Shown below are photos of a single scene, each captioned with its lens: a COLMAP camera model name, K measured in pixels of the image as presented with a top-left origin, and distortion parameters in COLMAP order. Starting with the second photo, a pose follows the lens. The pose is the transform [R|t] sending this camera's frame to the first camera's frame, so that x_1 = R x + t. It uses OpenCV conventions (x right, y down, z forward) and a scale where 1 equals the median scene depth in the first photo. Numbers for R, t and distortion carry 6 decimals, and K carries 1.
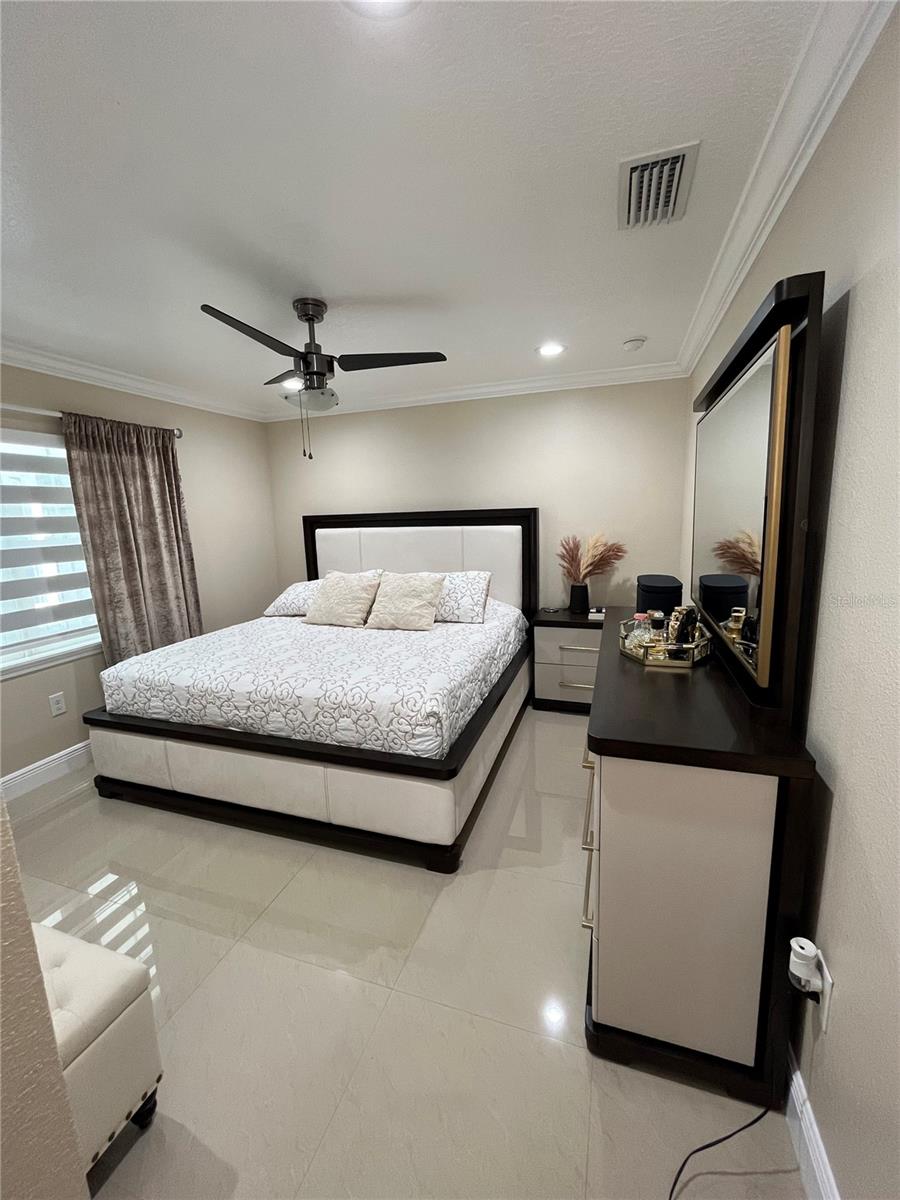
lens RADIAL K [[482.5, 0, 446.9], [0, 482.5, 600.6], [0, 0, 1]] dist [-0.014500, 0.000581]
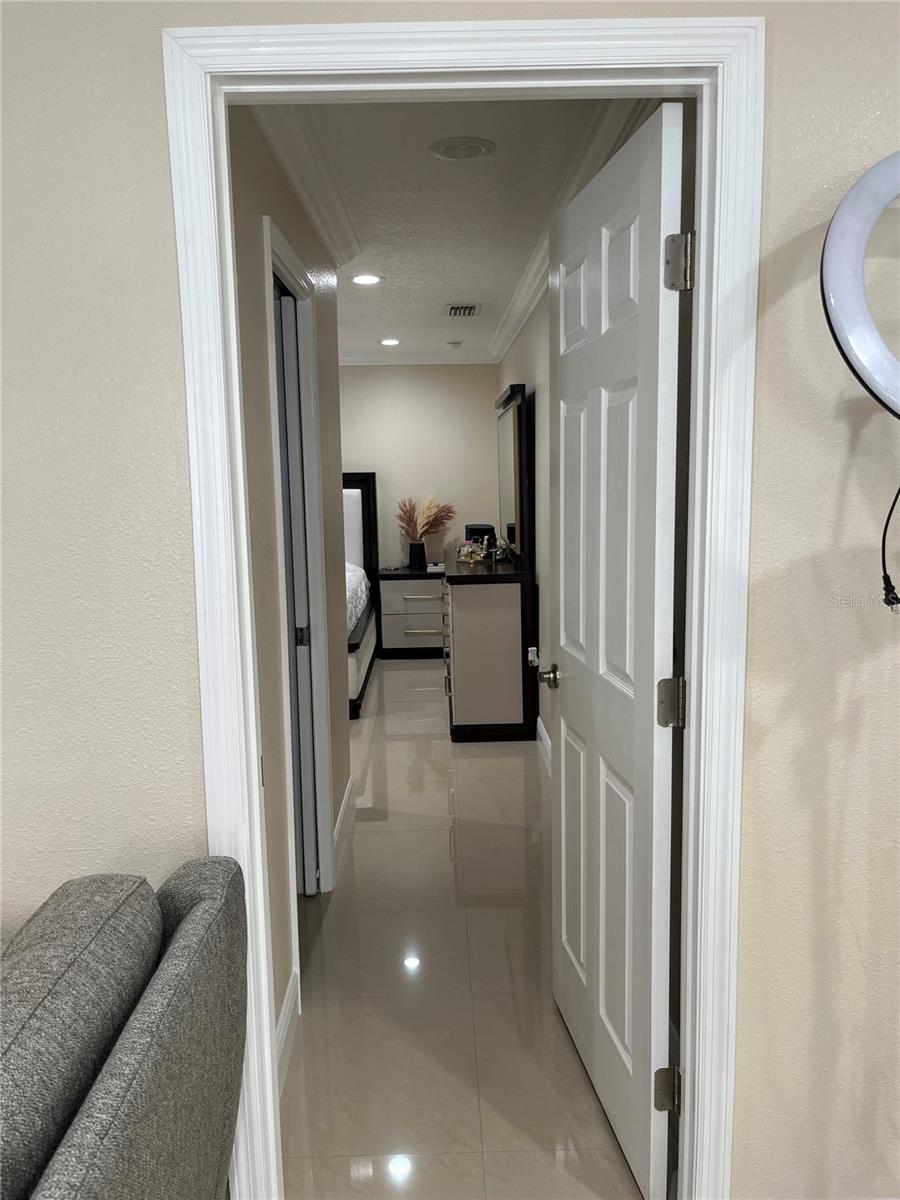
lens RADIAL K [[915.1, 0, 450.2], [0, 915.1, 604.3], [0, 0, 1]] dist [0.059076, -0.075439]
pose [[0.938714, -0.032823, 0.343131, -0.373706], [0.048351, 0.998152, -0.036795, 0.187093], [-0.341289, 0.051130, 0.938567, -0.972558]]
